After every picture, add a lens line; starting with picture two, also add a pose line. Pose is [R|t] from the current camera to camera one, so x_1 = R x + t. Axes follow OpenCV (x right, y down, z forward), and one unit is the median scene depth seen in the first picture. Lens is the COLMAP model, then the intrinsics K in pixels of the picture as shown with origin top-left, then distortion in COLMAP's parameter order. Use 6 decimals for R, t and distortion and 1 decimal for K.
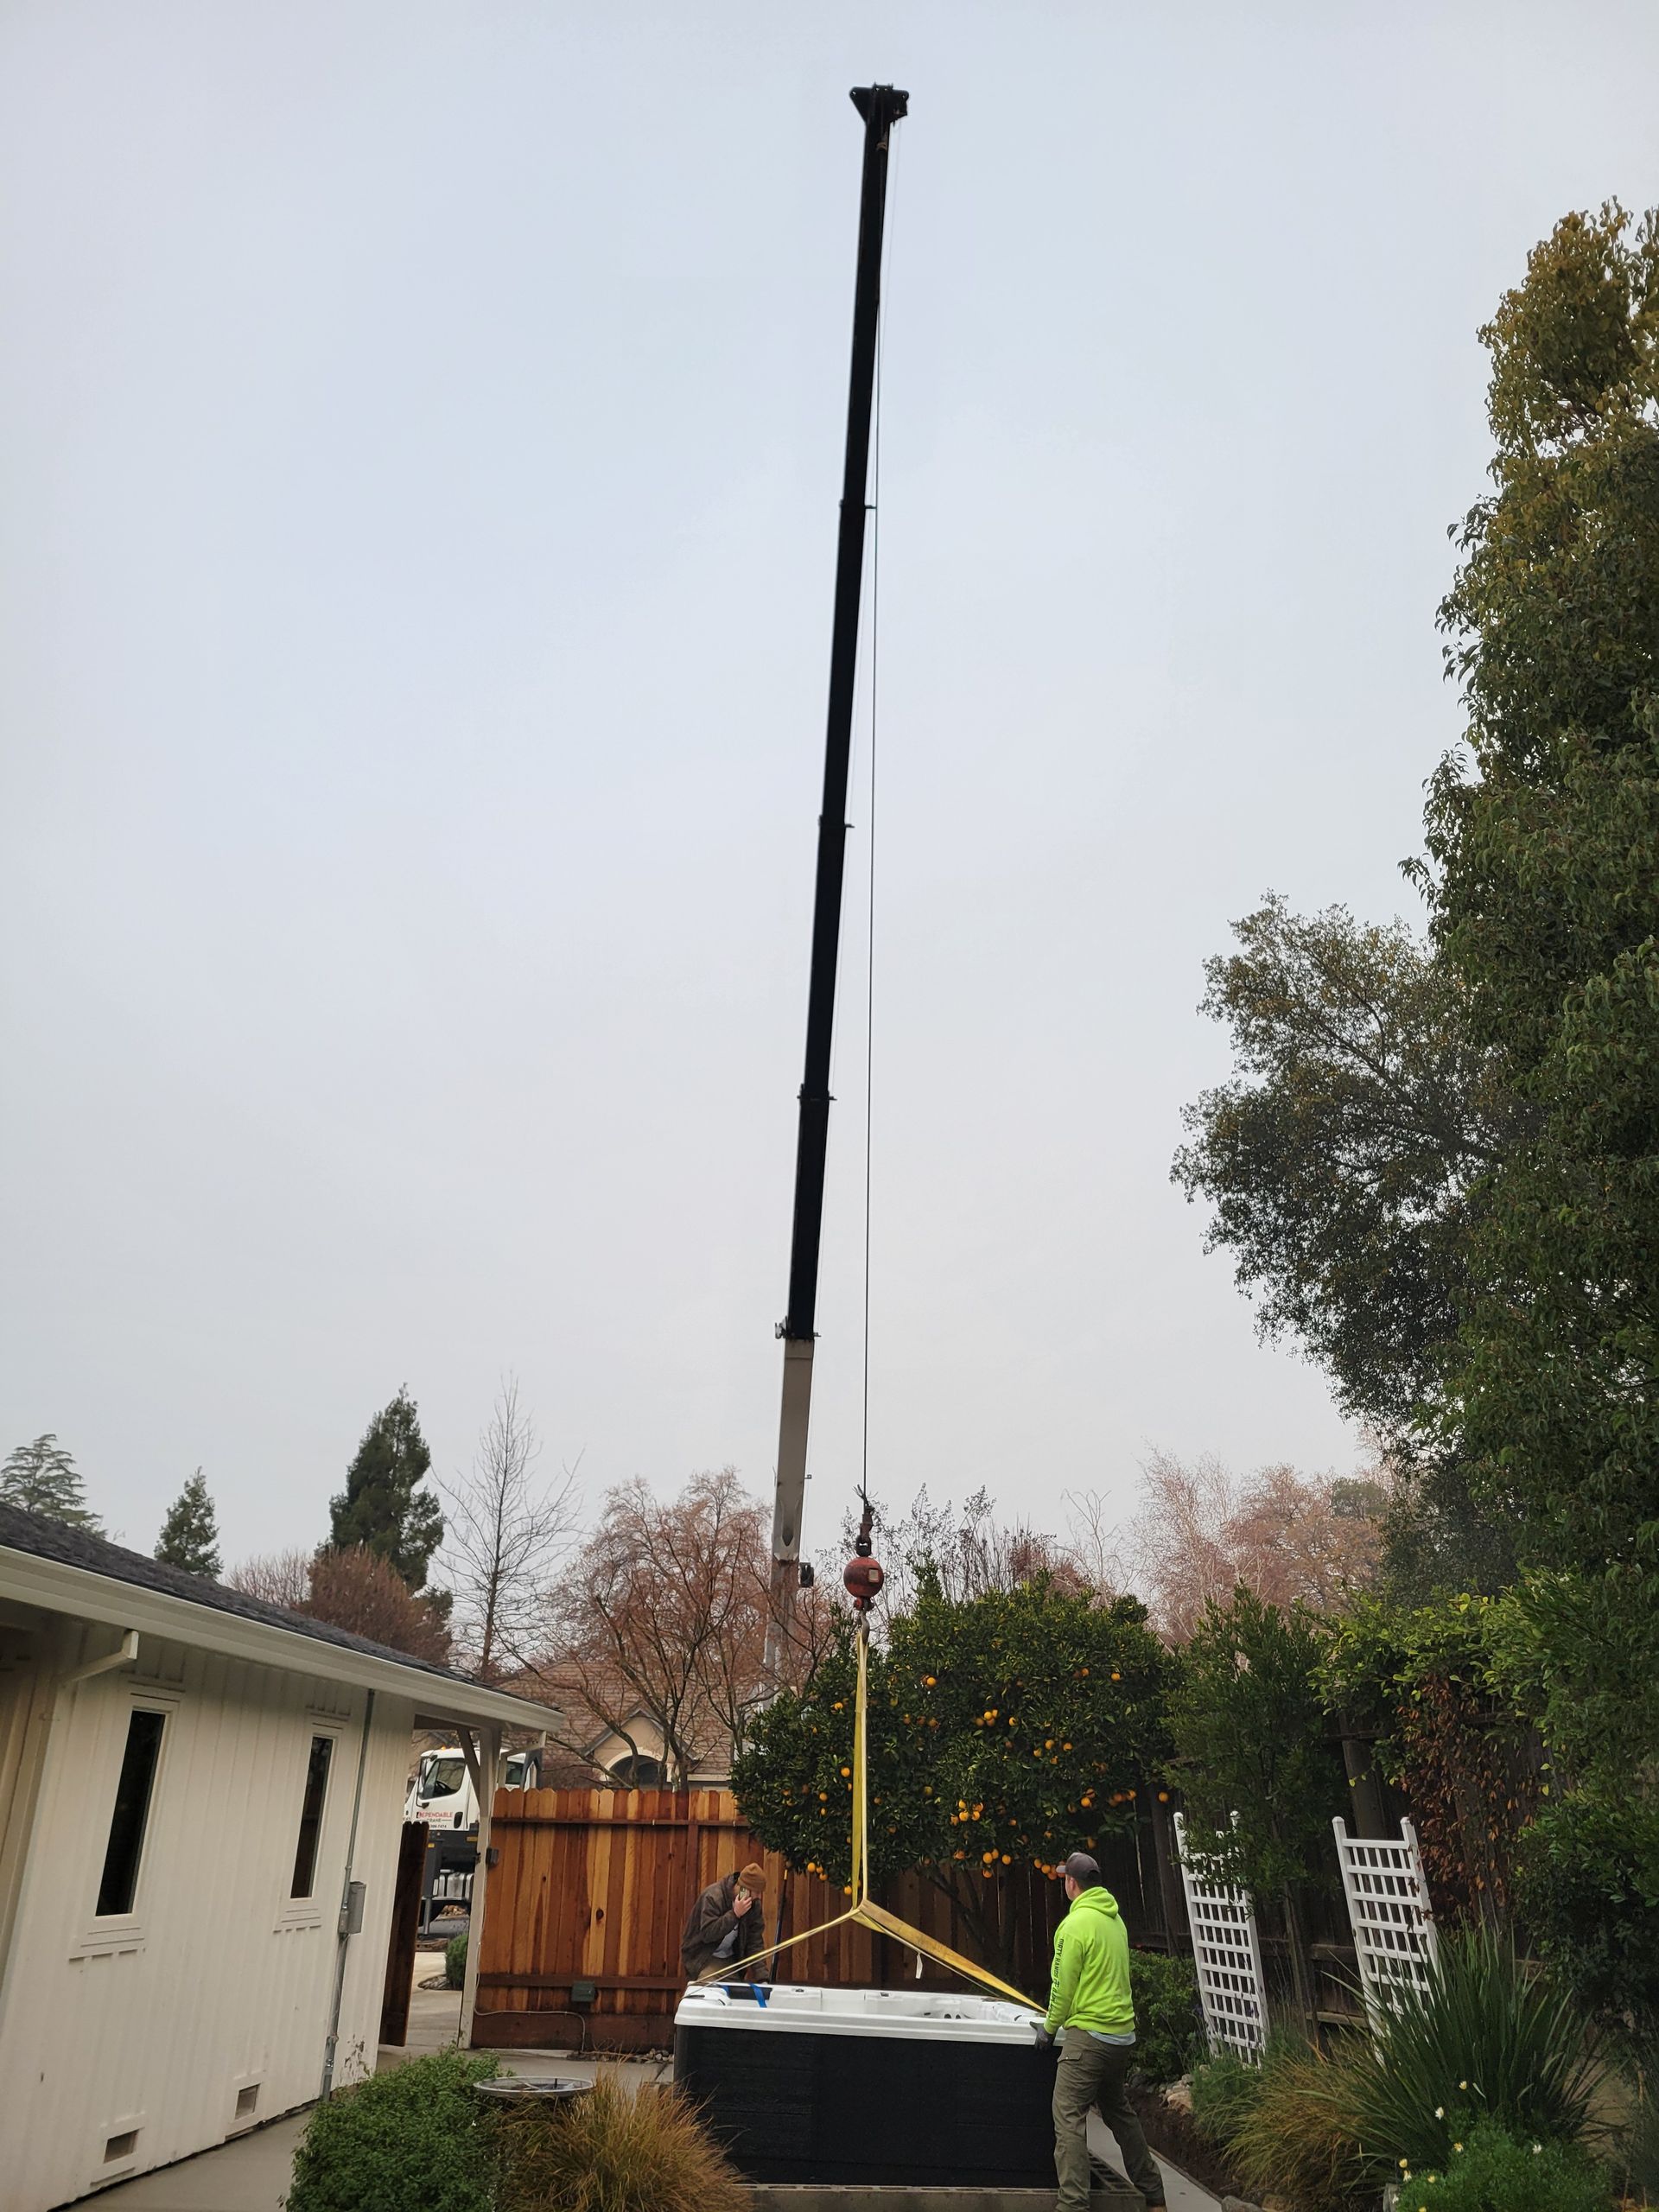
lens RADIAL K [[1640.6, 0, 827.3], [0, 1640.6, 1153.1], [0, 0, 1]] dist [0.036852, 0.008345]
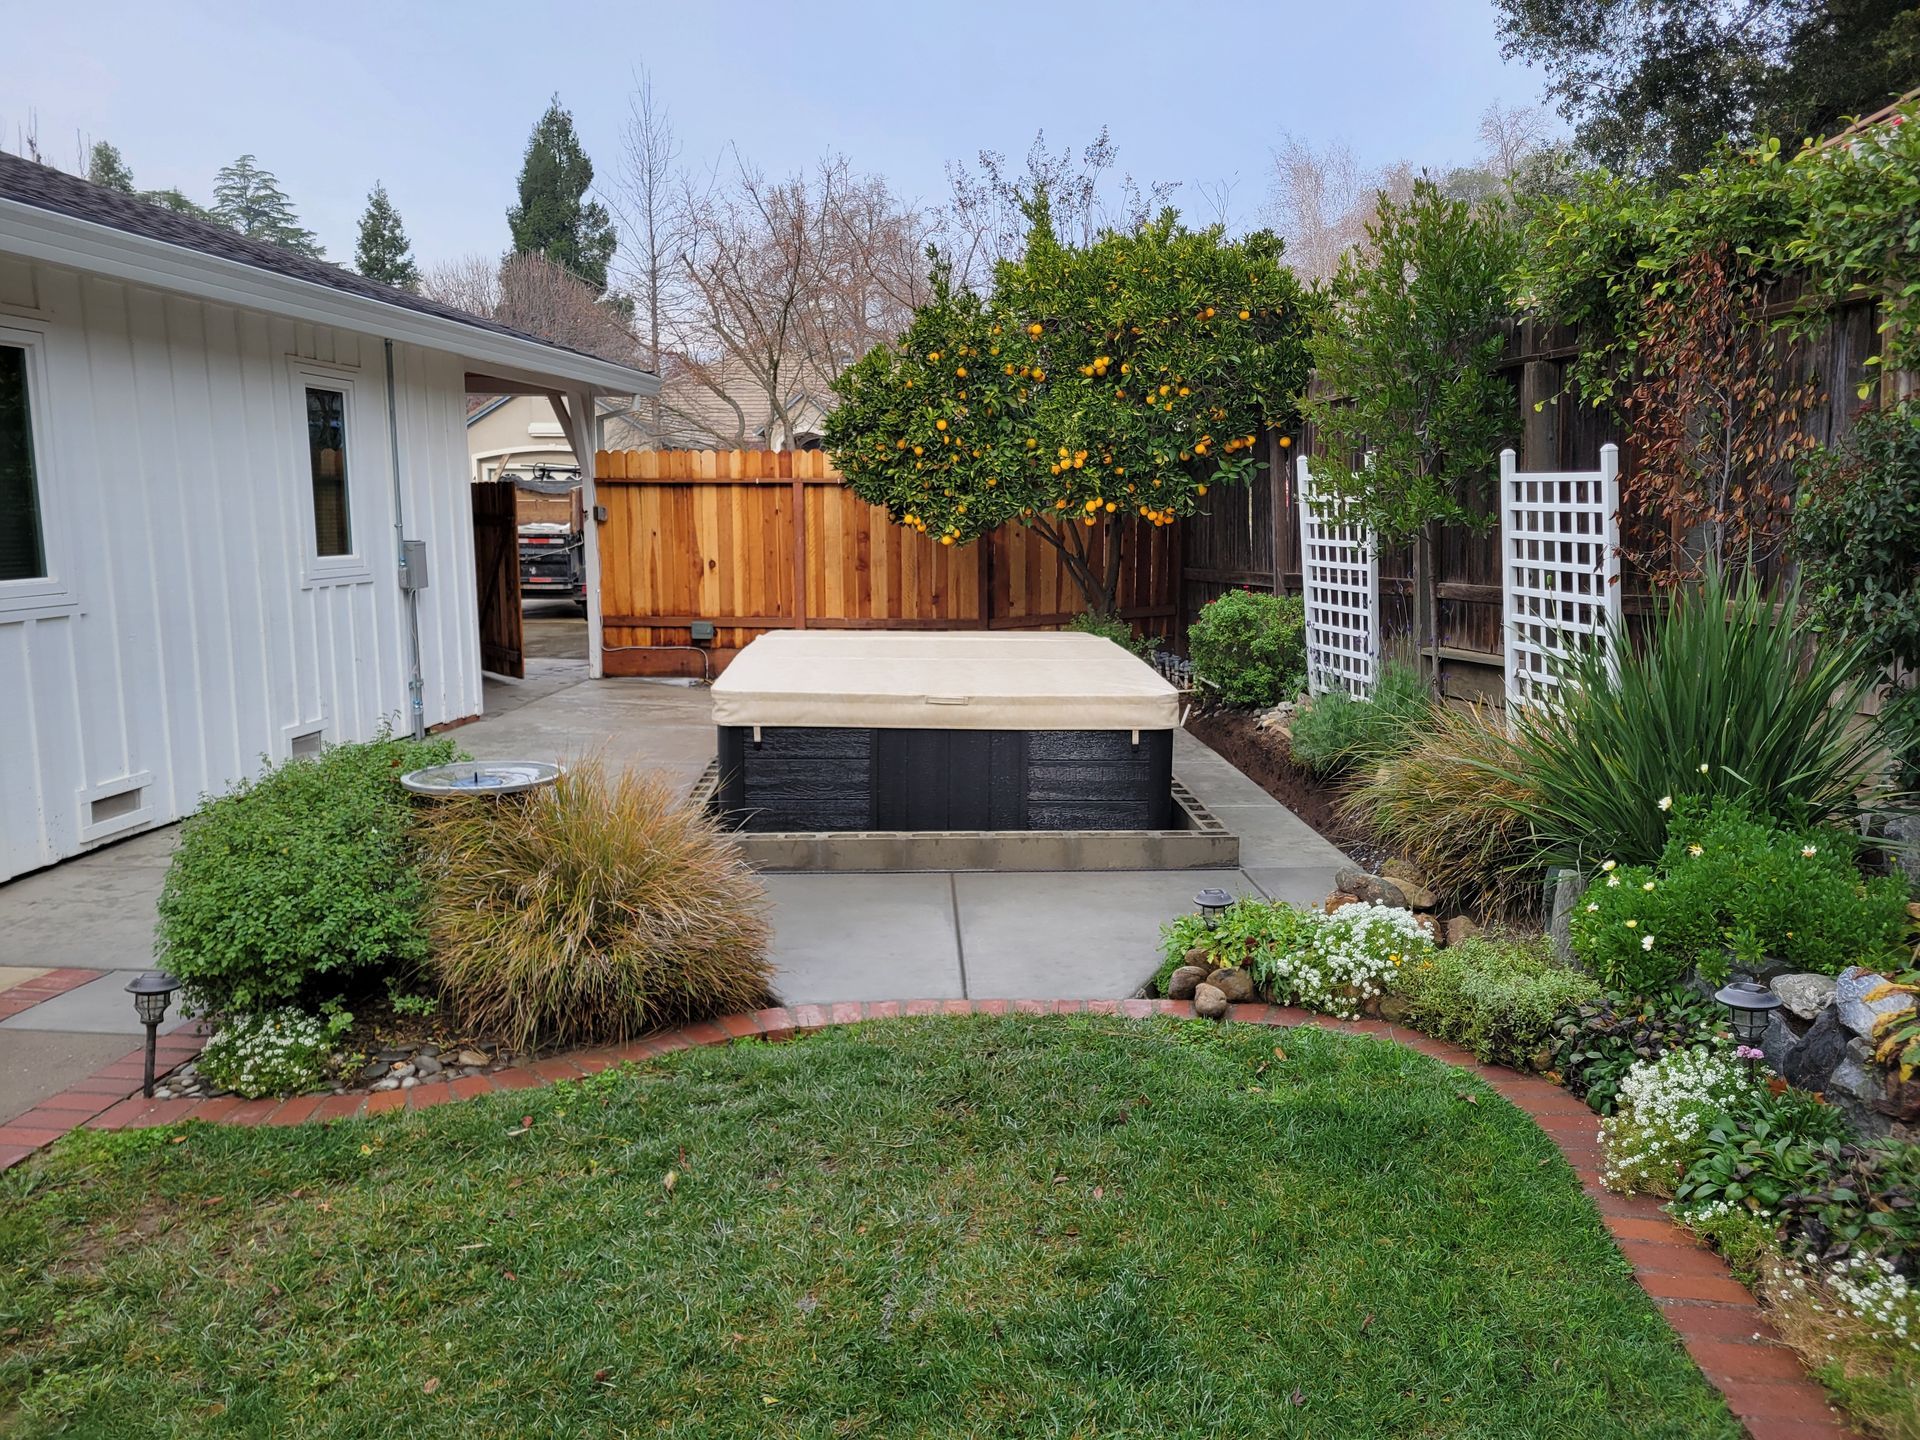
lens RADIAL K [[1424.1, 0, 911.9], [0, 1424.1, 714.7], [0, 0, 1]] dist [0.036852, 0.008345]
pose [[0.998798, -0.011224, -0.047715, 0.029255], [0.034321, 0.855128, 0.517279, 0.093370], [0.034996, -0.518295, 0.854485, 0.215813]]
